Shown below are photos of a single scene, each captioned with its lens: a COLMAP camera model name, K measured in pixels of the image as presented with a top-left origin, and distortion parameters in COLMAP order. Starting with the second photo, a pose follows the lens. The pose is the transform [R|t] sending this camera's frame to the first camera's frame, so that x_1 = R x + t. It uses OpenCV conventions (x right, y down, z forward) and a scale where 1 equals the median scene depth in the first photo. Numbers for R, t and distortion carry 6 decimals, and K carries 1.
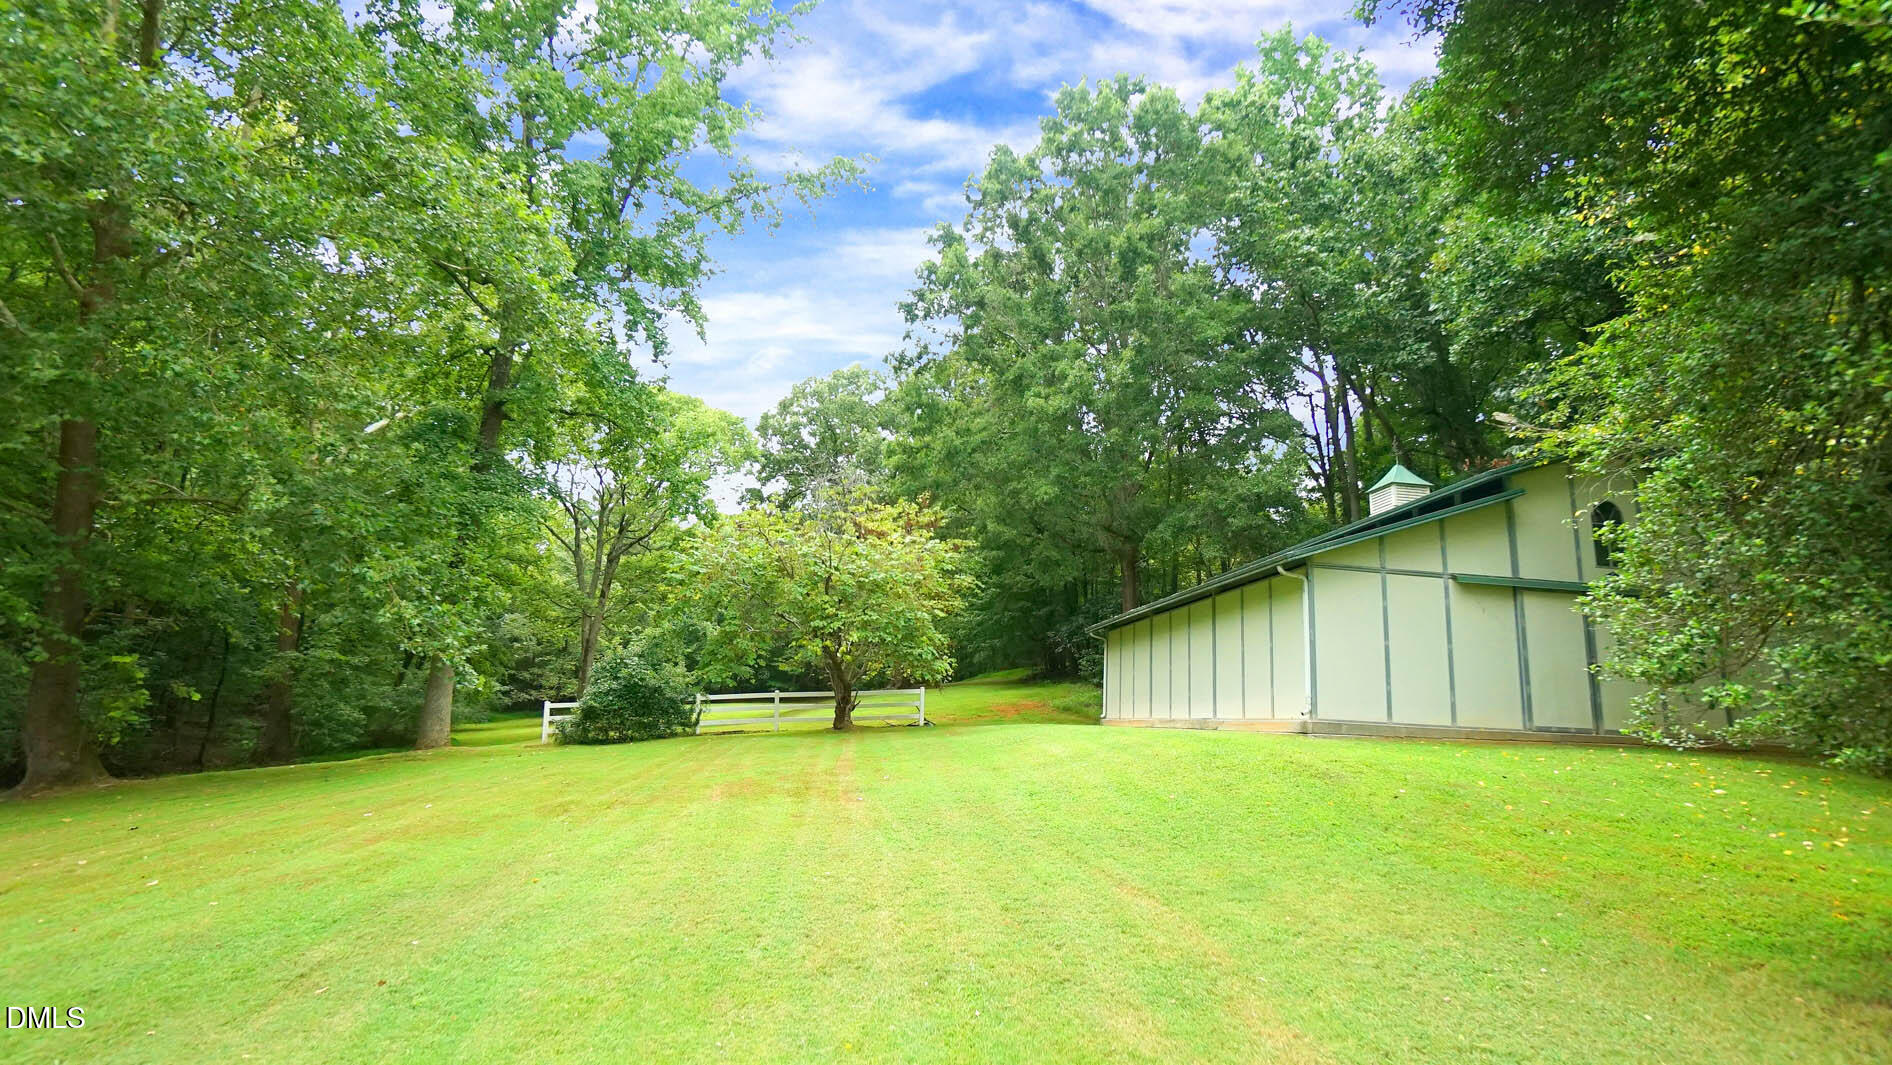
lens RADIAL K [[887.8, 0, 946.0], [0, 887.8, 532.5], [0, 0, 1]] dist [-0.056826, 0.028339]
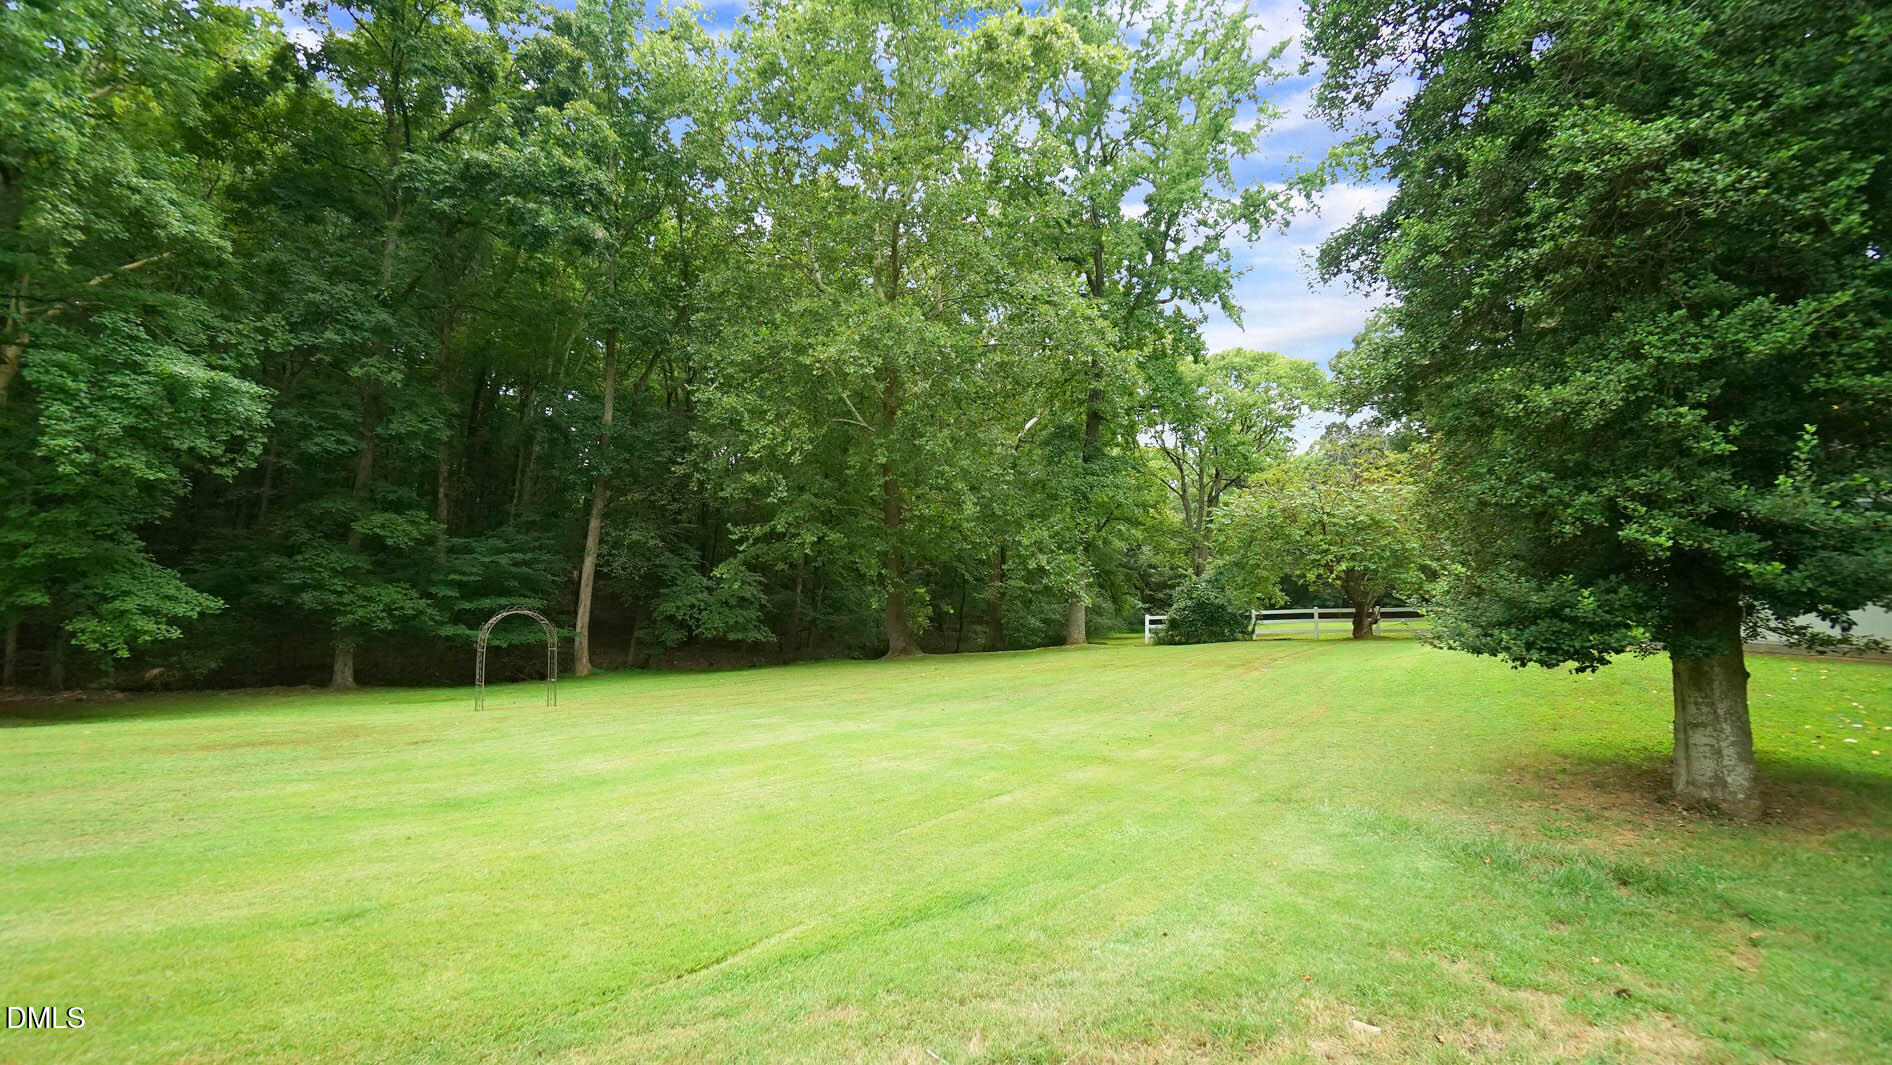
lens RADIAL K [[829.9, 0, 936.6], [0, 829.9, 538.8], [0, 0, 1]] dist [-0.062746, 0.021495]
pose [[0.749241, -0.046387, -0.660672, 0.181469], [0.108403, 0.992680, 0.053238, -0.037966], [0.653366, -0.111507, 0.748785, -0.211704]]
